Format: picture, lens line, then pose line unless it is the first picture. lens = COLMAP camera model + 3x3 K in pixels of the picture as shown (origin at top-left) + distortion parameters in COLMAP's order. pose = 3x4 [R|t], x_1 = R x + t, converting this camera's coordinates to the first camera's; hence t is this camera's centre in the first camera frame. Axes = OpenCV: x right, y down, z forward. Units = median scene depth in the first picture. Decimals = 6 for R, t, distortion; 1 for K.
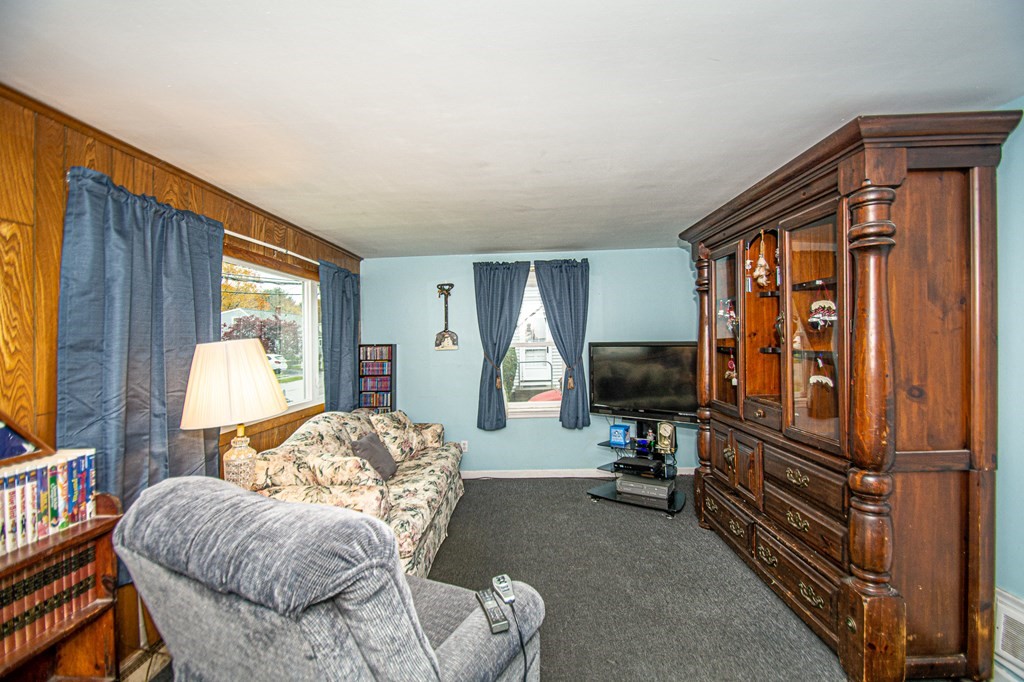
lens RADIAL K [[441.3, 0, 487.1], [0, 441.3, 341.9], [0, 0, 1]] dist [-0.000188, 0.000136]
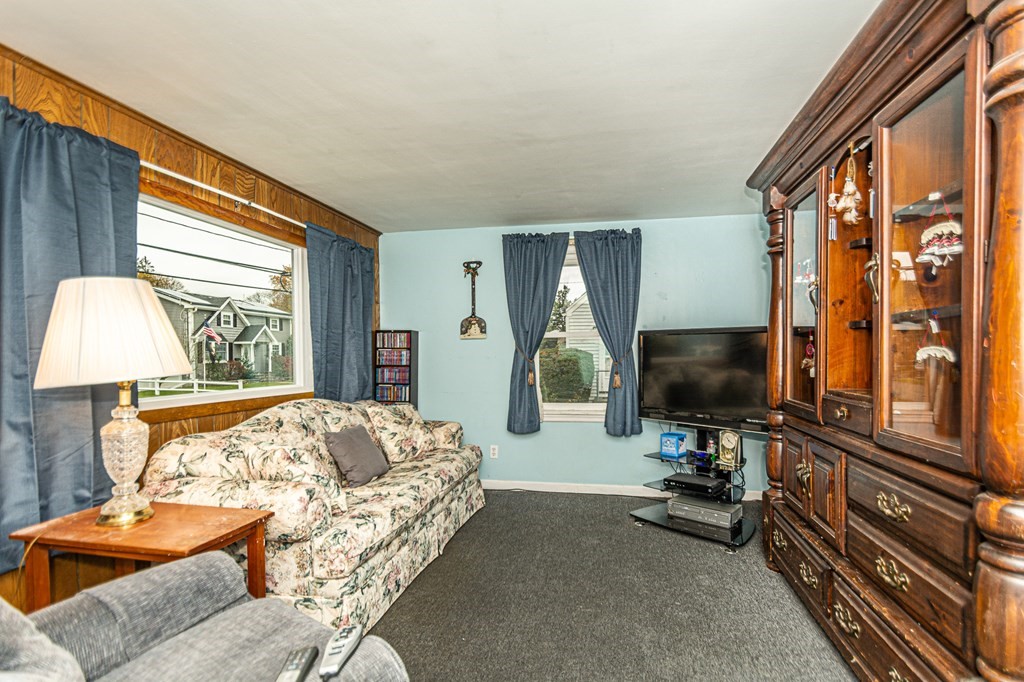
lens RADIAL K [[466.5, 0, 509.4], [0, 466.5, 350.7], [0, 0, 1]] dist [-0.000705, -0.000155]
pose [[0.991946, 0.023563, -0.124451, 0.143991], [-0.023248, 0.999722, 0.003983, 0.056783], [0.124510, -0.001057, 0.992218, 0.160748]]
